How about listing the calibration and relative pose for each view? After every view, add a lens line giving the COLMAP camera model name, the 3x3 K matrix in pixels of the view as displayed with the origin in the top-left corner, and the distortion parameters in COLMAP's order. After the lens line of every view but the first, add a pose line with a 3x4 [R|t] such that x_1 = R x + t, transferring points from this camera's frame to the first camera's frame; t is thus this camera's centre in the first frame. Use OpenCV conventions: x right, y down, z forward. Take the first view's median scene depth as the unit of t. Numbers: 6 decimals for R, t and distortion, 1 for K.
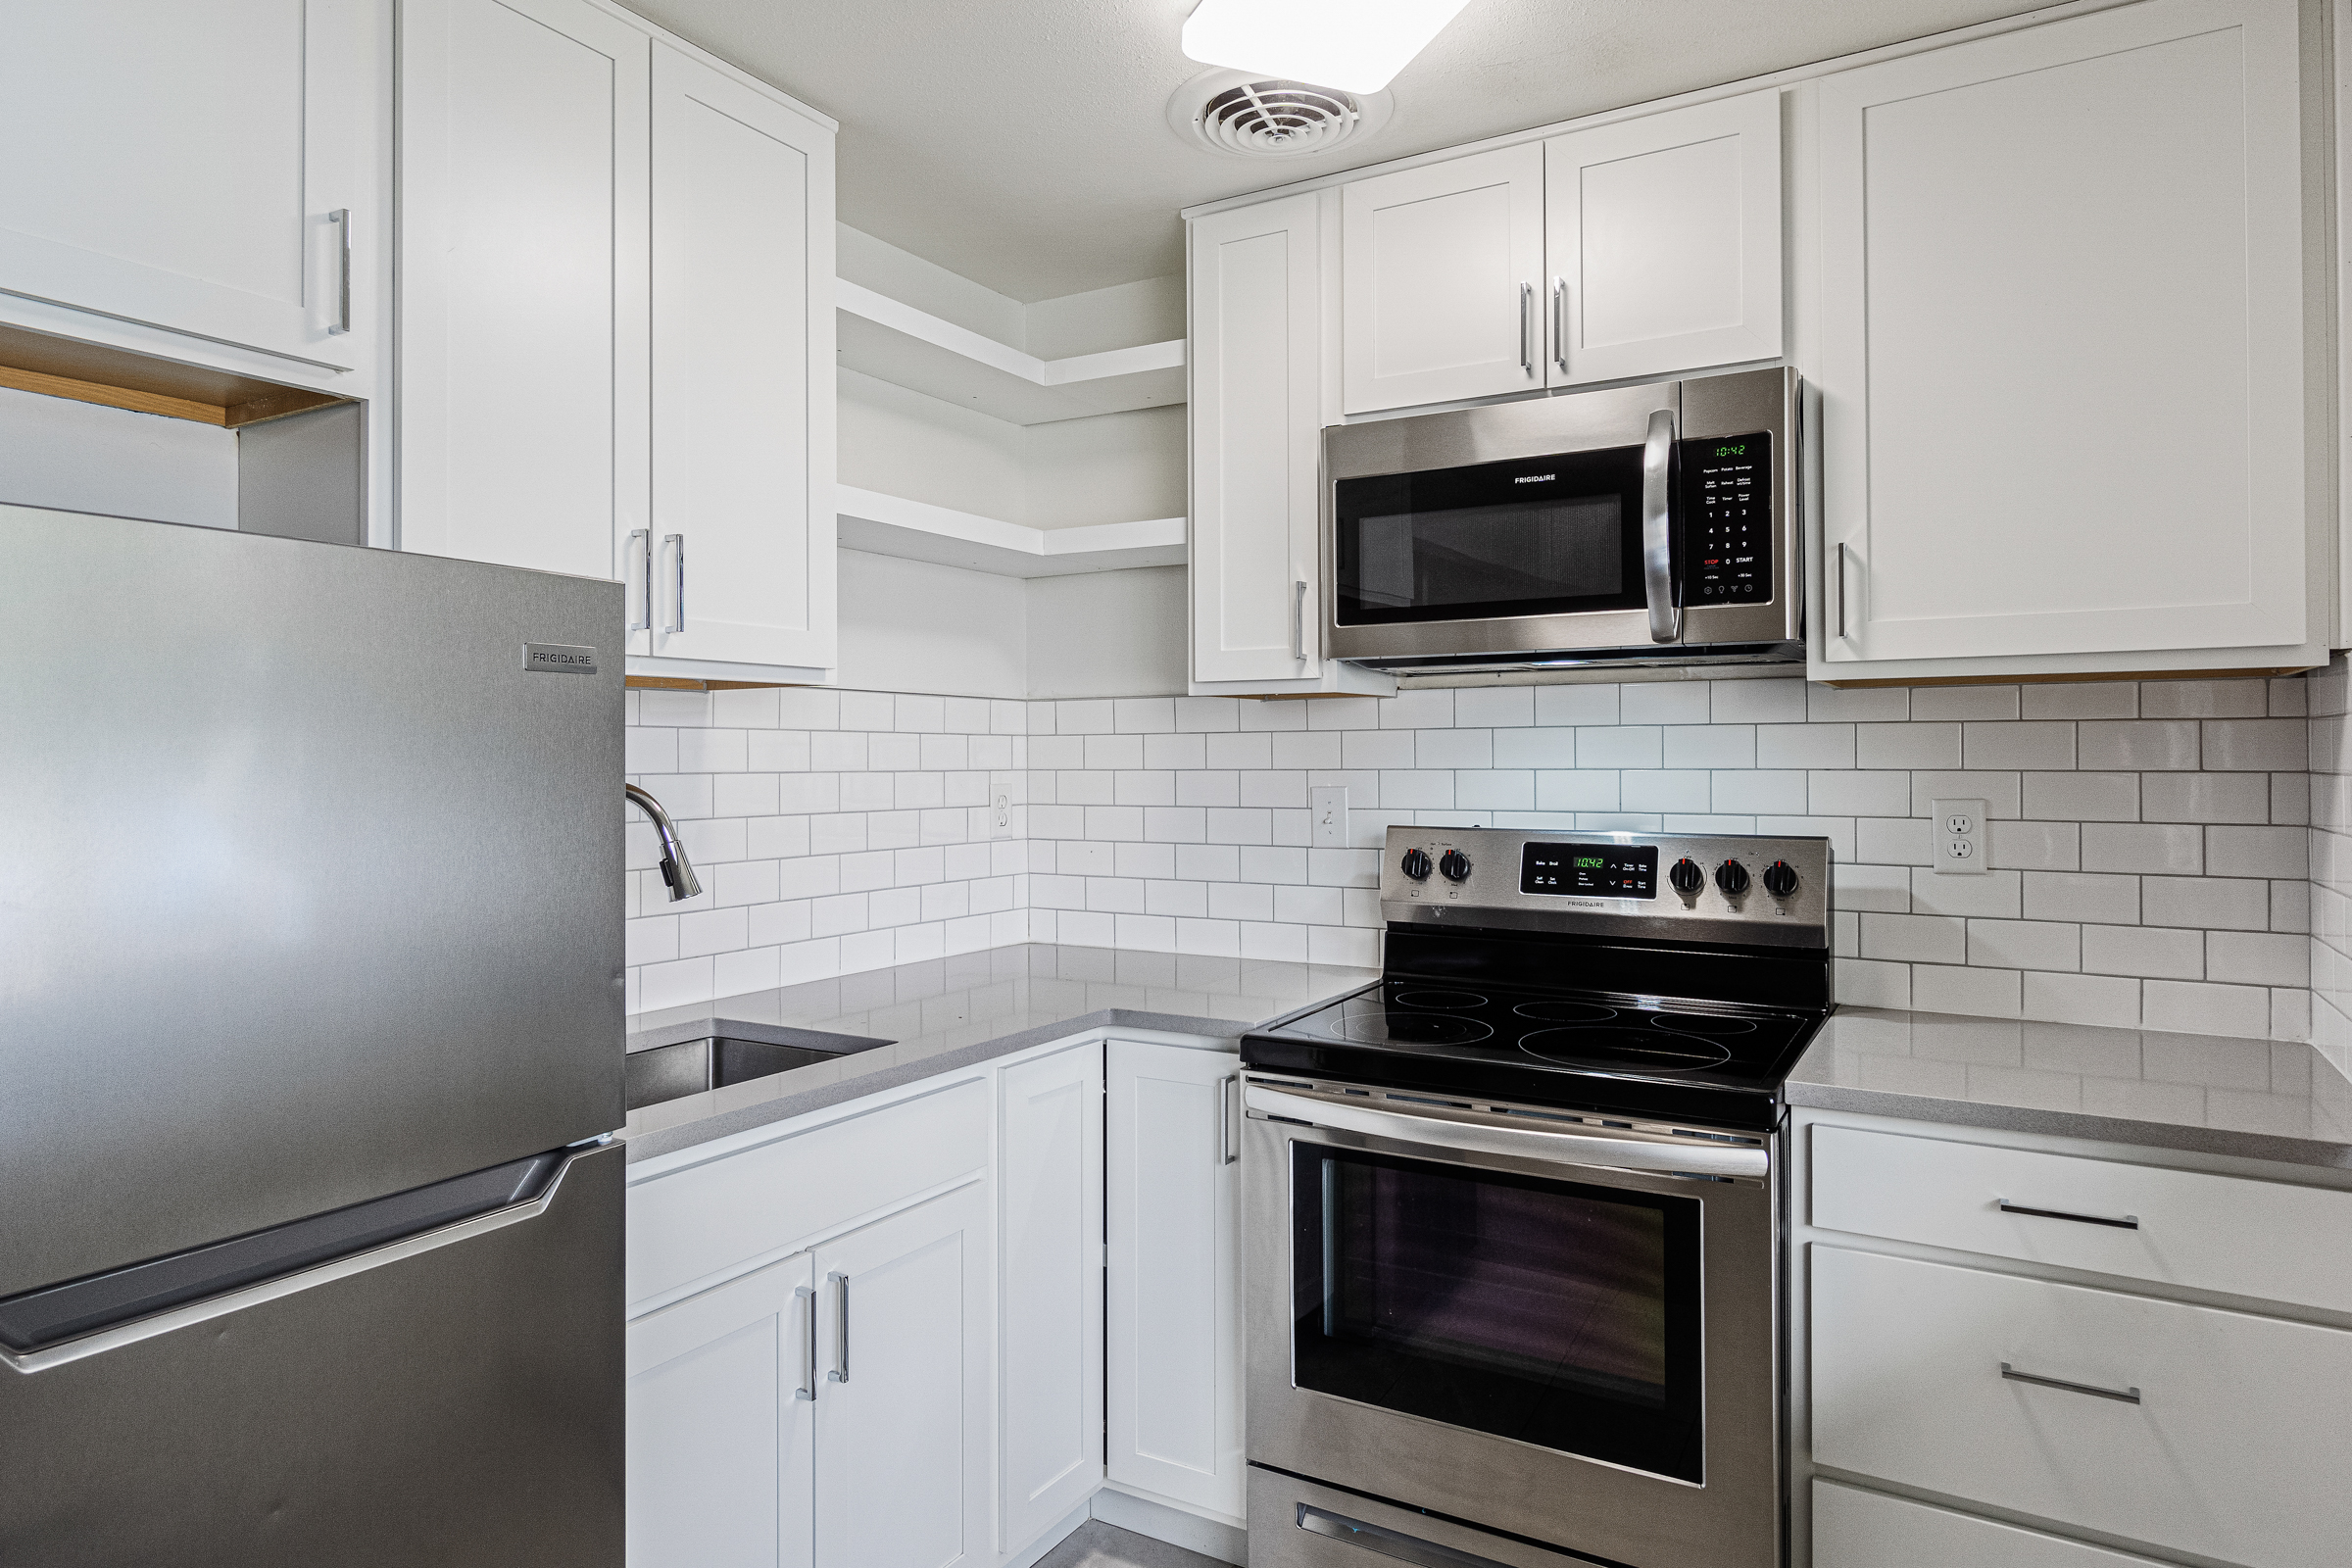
lens RADIAL K [[1417.2, 0, 1176.9], [0, 1417.2, 767.3], [0, 0, 1]] dist [0.007319, -0.000793]
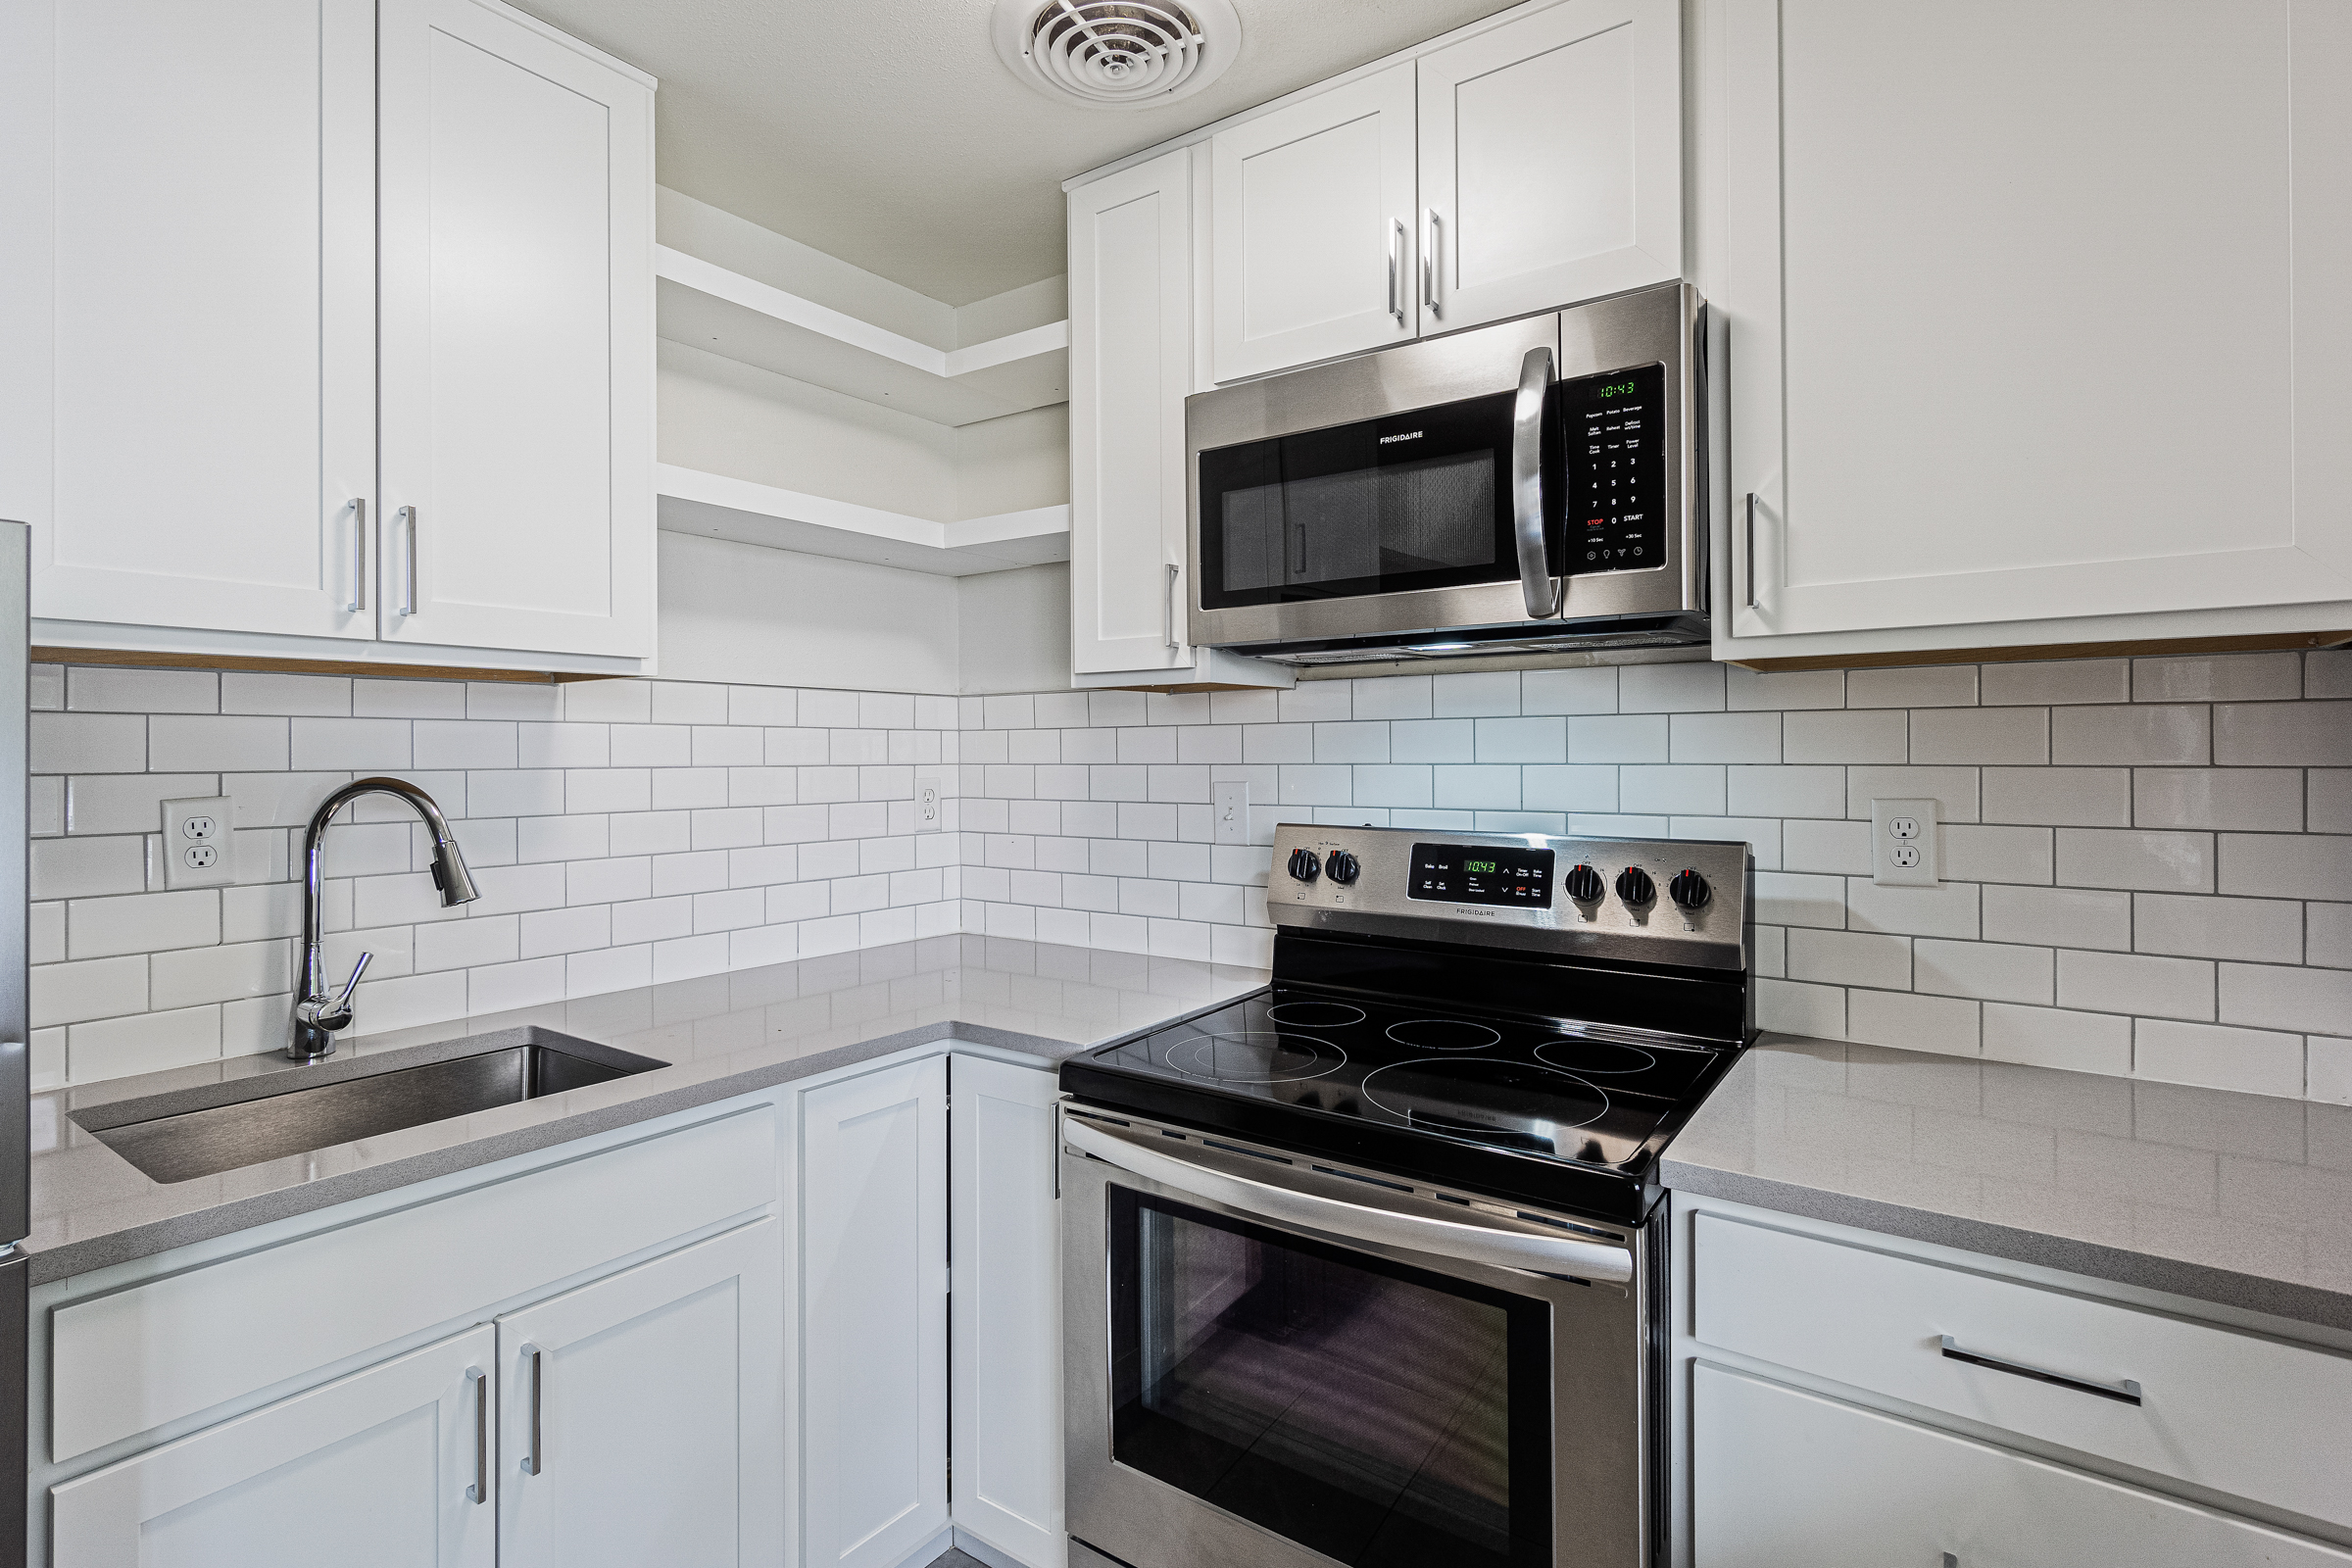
lens RADIAL K [[1143.3, 0, 1171.9], [0, 1143.3, 763.7], [0, 0, 1]] dist [0.005790, 0.000776]
pose [[0.996190, -0.000304, -0.087206, 0.170317], [0.000586, 0.999995, 0.003214, -0.001438], [0.087205, -0.003252, 0.996185, 0.271026]]
